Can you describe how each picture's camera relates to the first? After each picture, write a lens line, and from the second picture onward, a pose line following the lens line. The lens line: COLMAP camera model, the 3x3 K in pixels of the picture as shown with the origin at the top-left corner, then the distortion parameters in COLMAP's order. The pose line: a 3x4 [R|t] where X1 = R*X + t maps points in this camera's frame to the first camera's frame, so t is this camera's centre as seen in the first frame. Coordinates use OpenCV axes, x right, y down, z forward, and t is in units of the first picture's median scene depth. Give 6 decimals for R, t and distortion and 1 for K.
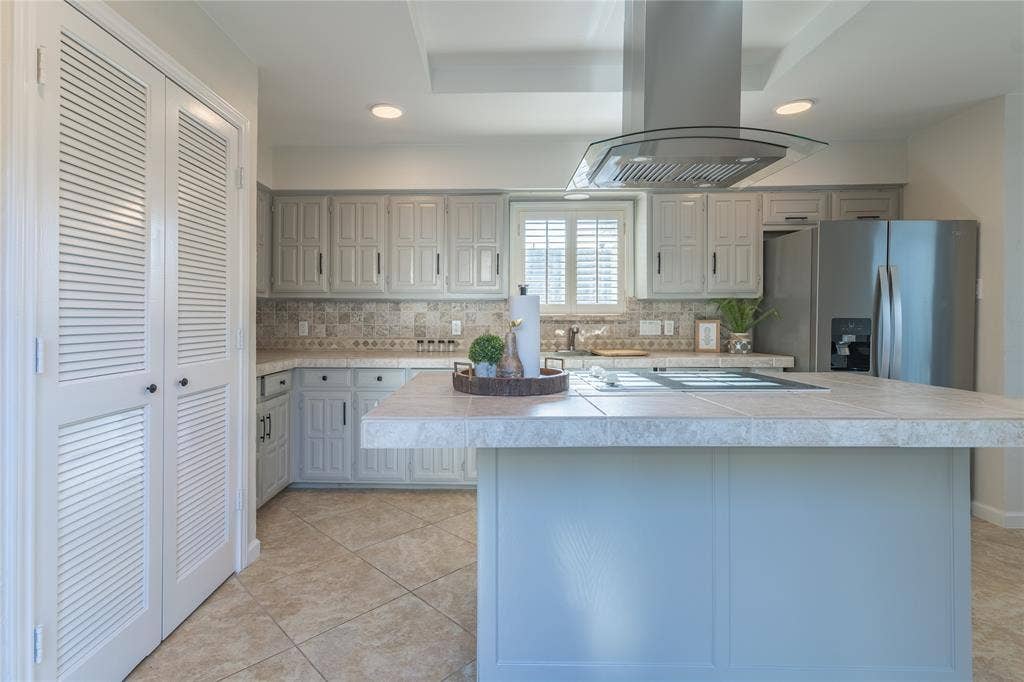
lens RADIAL K [[498.6, 0, 475.9], [0, 498.6, 322.7], [0, 0, 1]] dist [-0.001531, -0.000167]
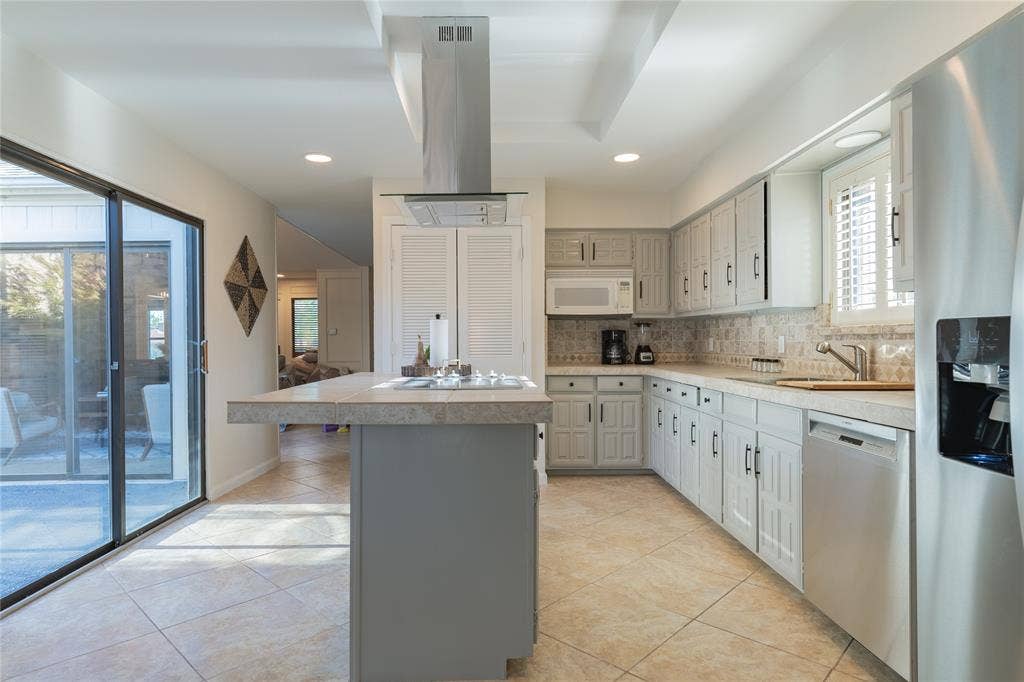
lens RADIAL K [[570.2, 0, 503.4], [0, 570.2, 342.9], [0, 0, 1]] dist [0.006193, -0.000249]
pose [[0.048224, 0.003949, -0.998829, 0.890362], [-0.002804, 0.999989, 0.003818, 0.005518], [0.998833, 0.002616, 0.048235, 0.499183]]
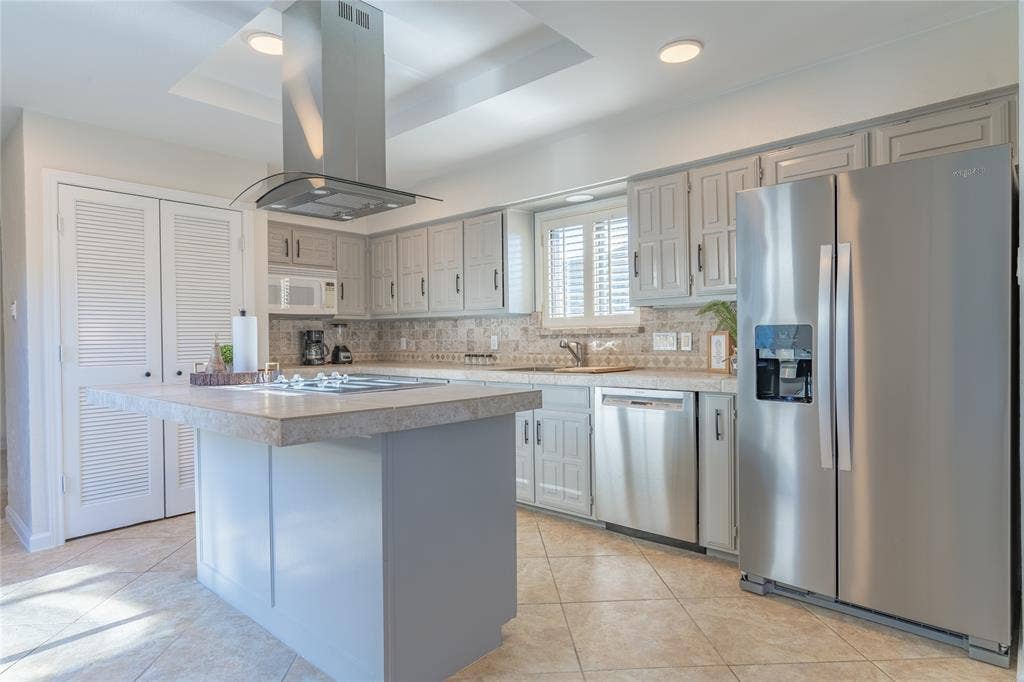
lens RADIAL K [[570.2, 0, 503.4], [0, 570.2, 342.9], [0, 0, 1]] dist [0.006193, -0.000249]
pose [[0.755448, -0.003165, -0.655201, 0.760228], [0.007121, 0.999969, 0.003380, 0.007262], [0.655170, -0.007219, 0.755447, 0.115775]]
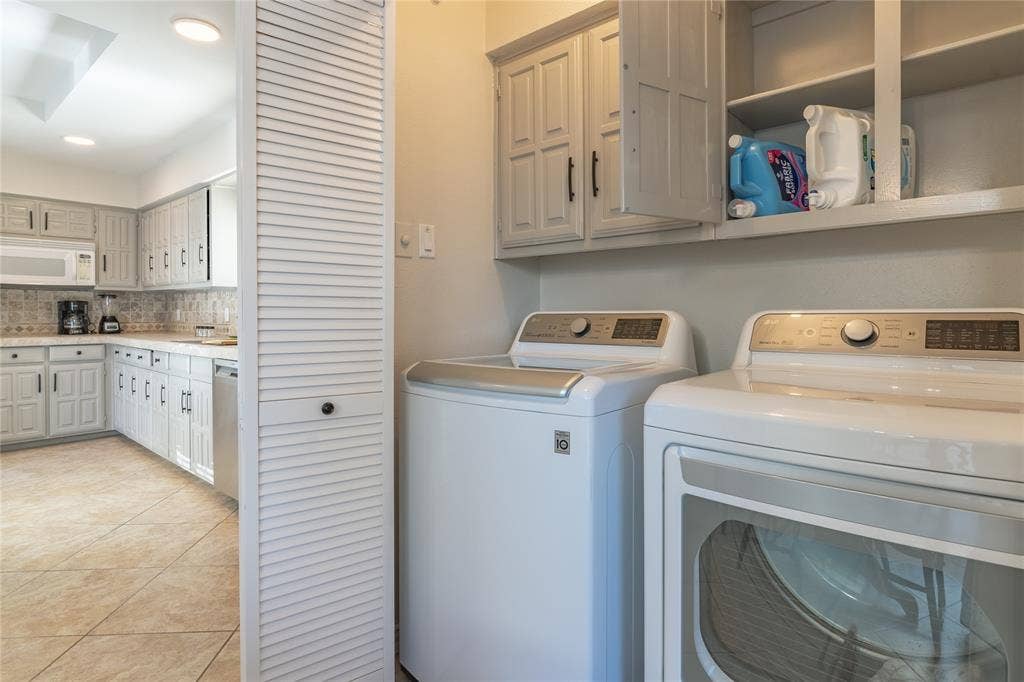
lens RADIAL K [[533.0, 0, 507.2], [0, 533.0, 316.8], [0, 0, 1]] dist [-0.001621, -0.000613]
pose [[0.772213, 0.006299, -0.635332, 1.169295], [-0.005216, 0.999980, 0.003574, 0.007717], [0.635342, 0.000554, 0.772231, 0.500573]]
